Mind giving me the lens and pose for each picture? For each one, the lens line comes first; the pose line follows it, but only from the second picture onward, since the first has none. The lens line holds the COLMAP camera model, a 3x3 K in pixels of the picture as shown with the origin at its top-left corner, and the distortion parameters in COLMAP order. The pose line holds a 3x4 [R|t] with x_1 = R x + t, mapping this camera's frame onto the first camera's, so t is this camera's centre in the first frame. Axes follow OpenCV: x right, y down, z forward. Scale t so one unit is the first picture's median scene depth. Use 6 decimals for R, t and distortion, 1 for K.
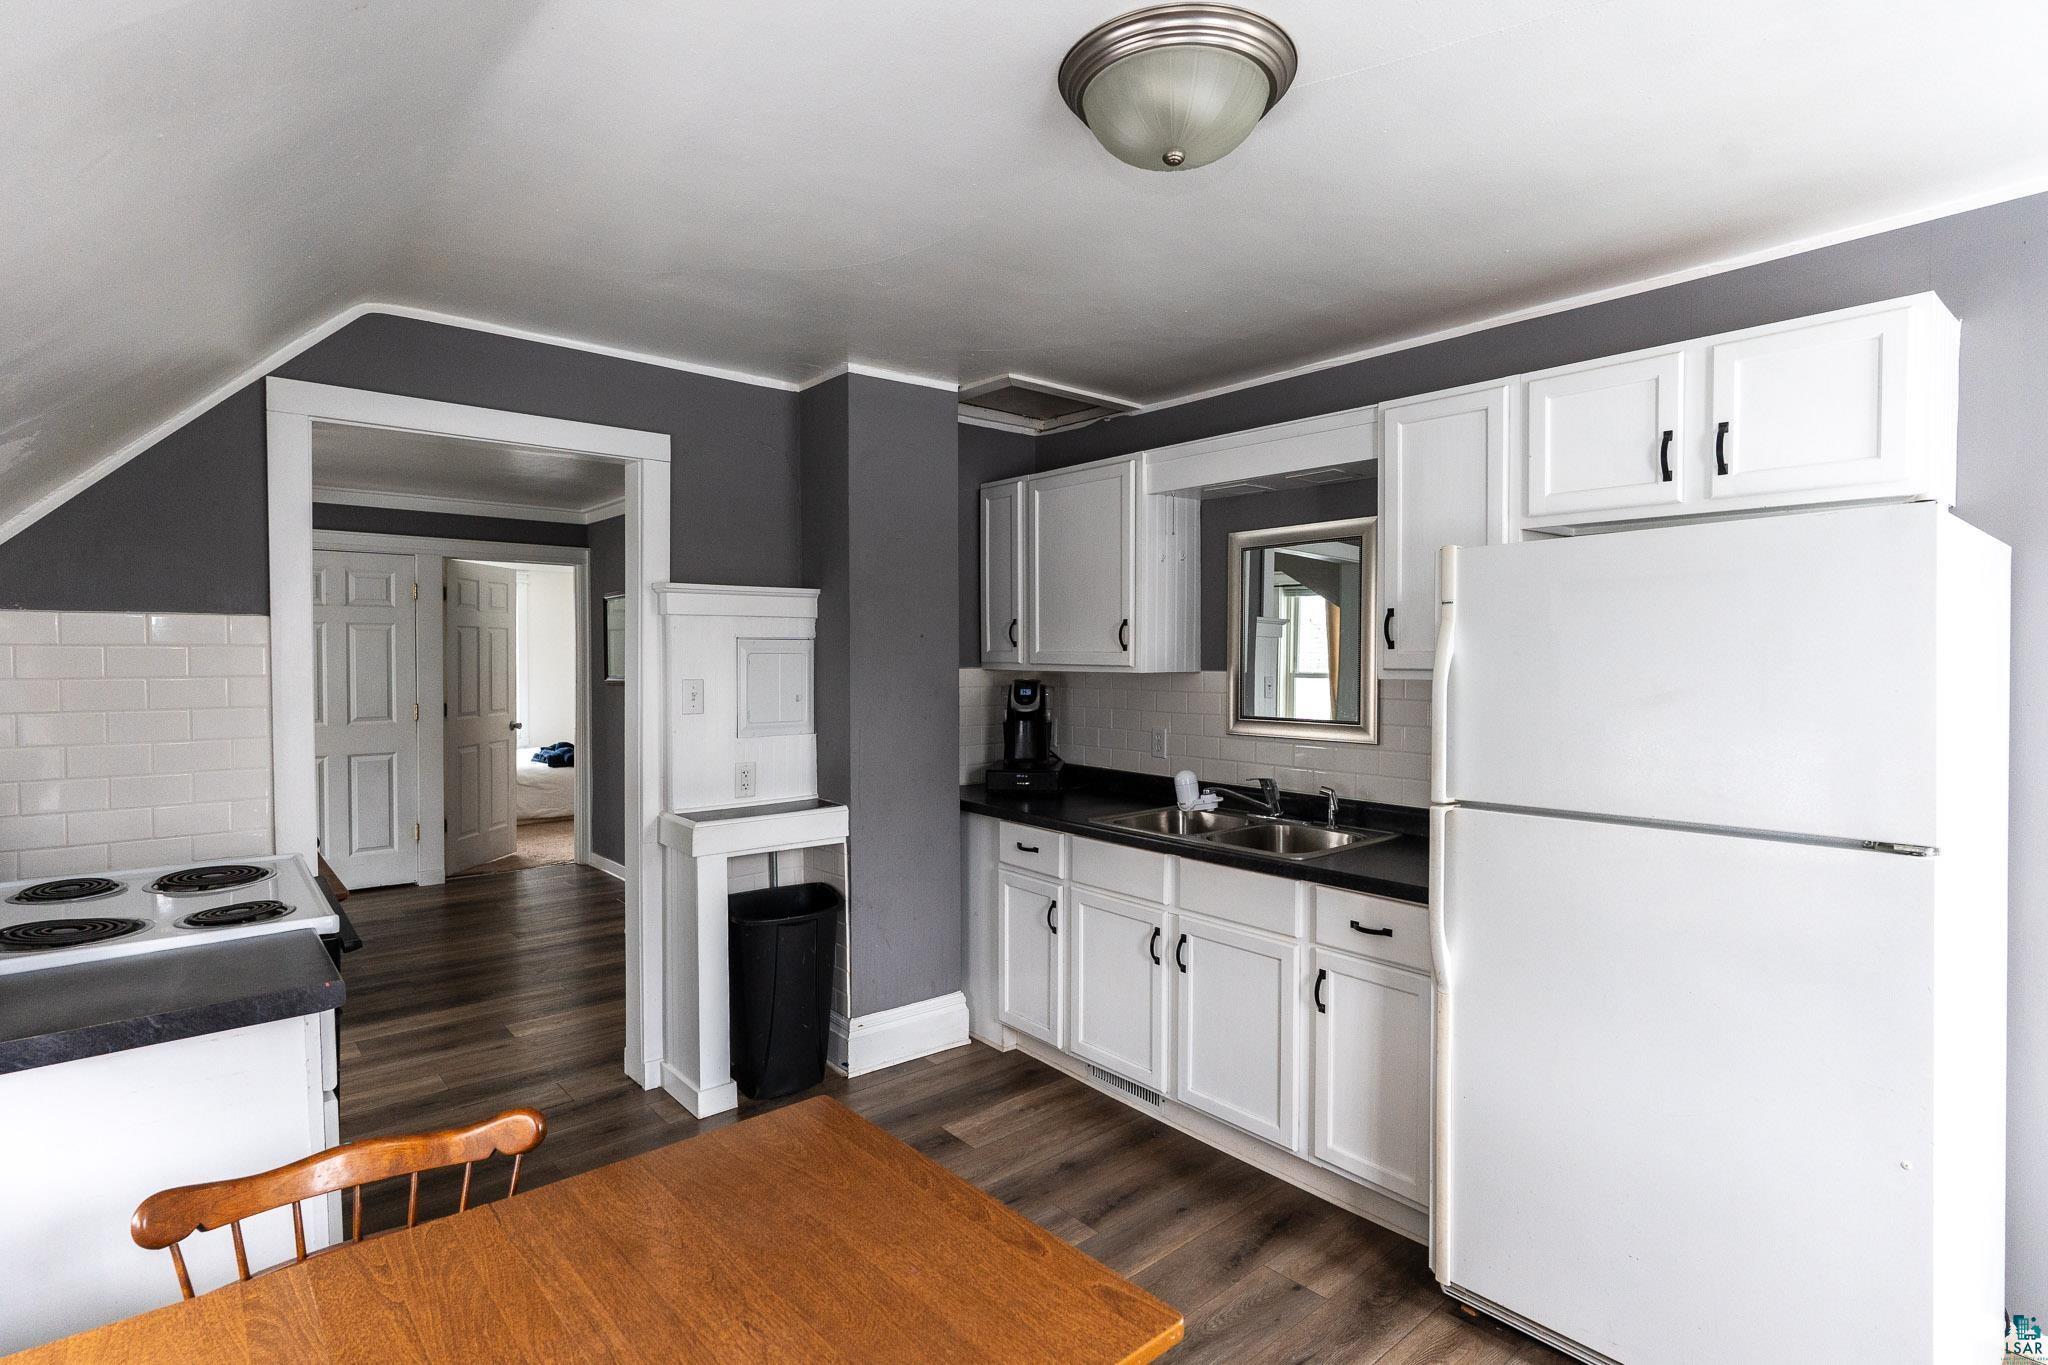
lens RADIAL K [[1002.3, 0, 1024.0], [0, 1002.3, 682.5], [0, 0, 1]] dist [0.000594, 0.001576]
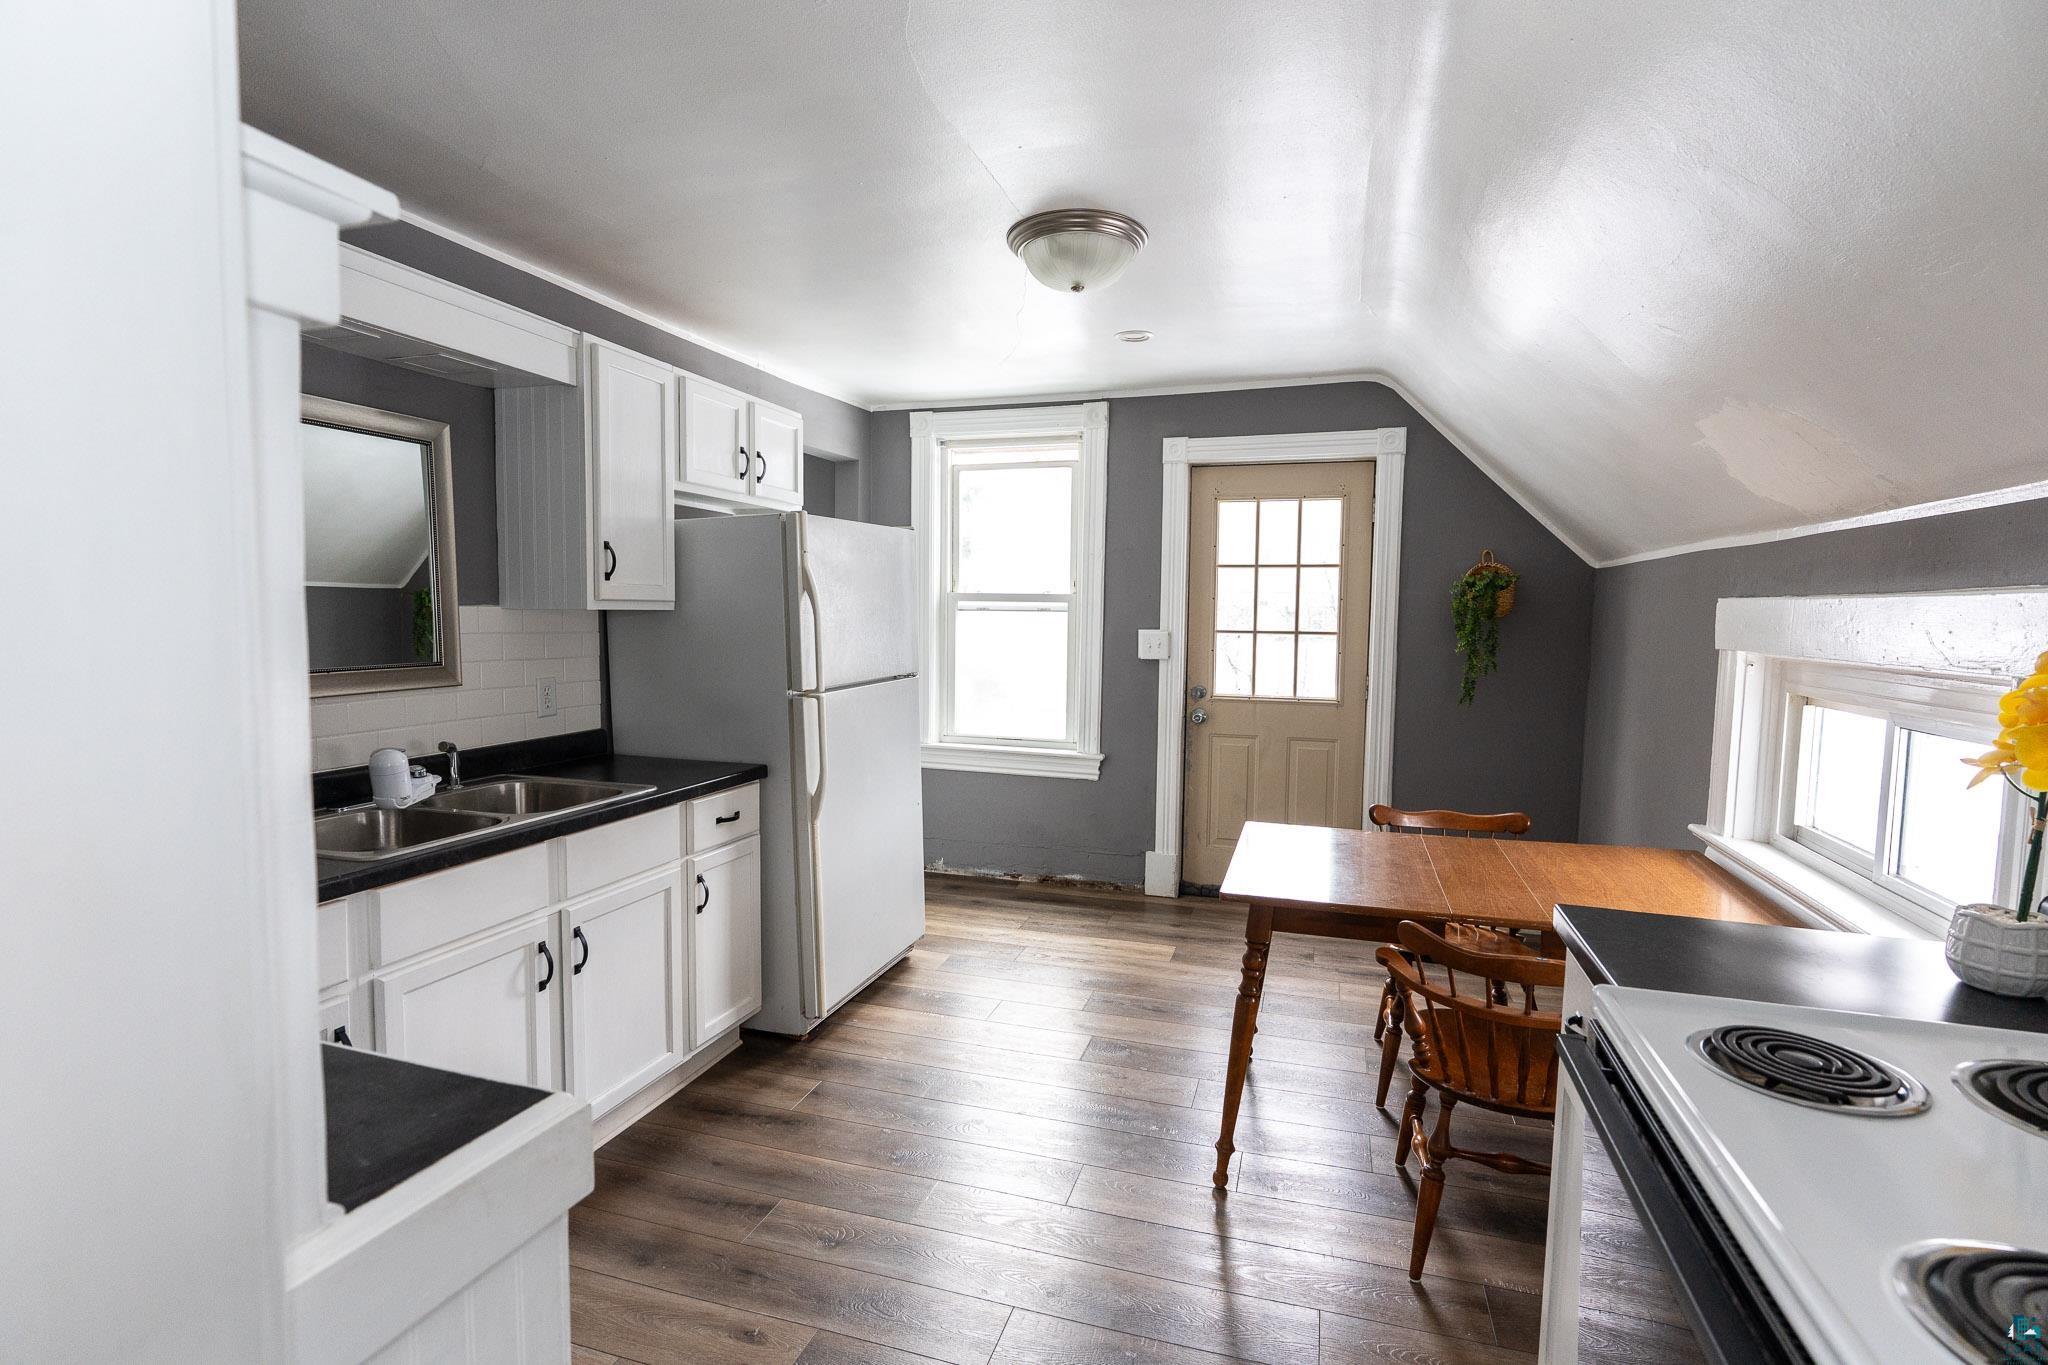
lens RADIAL K [[977.4, 0, 1024.0], [0, 977.4, 682.5], [0, 0, 1]] dist [0.003228, 0.001207]
pose [[-0.522681, -0.067328, 0.849866, -0.612777], [0.016343, 0.995902, 0.088949, -0.008580], [-0.852372, 0.060381, -0.519439, 0.972793]]
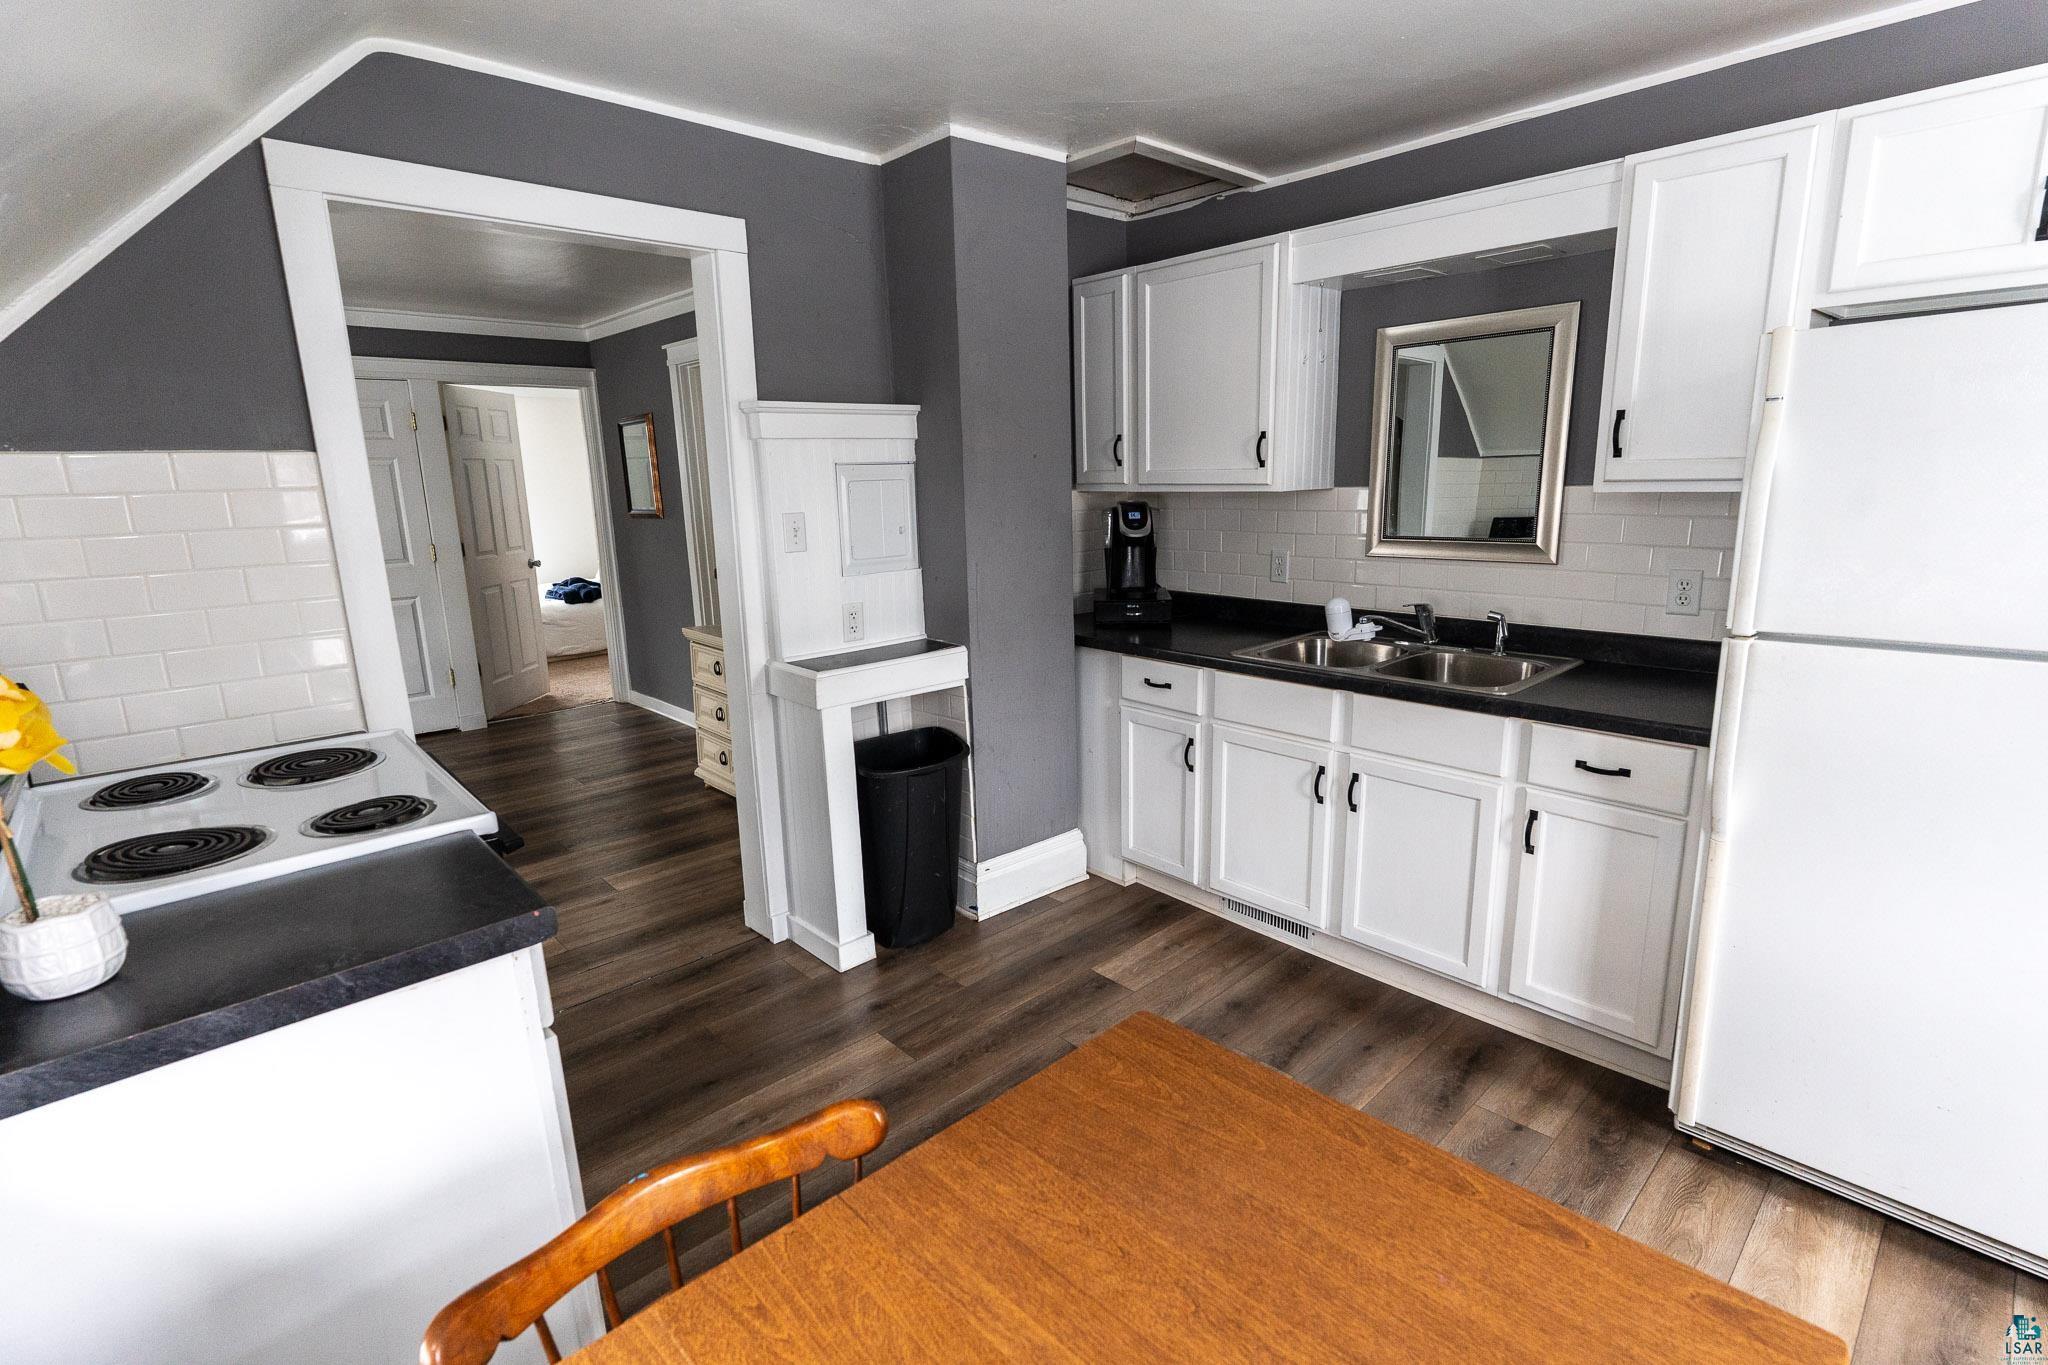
lens RADIAL K [[954.0, 0, 1024.0], [0, 954.0, 682.5], [0, 0, 1]] dist [-0.000012, 0.000237]
pose [[0.998757, -0.034498, 0.035972, -0.161891], [0.027128, 0.981734, 0.188316, -0.009196], [-0.041811, -0.187106, 0.981449, 0.130969]]
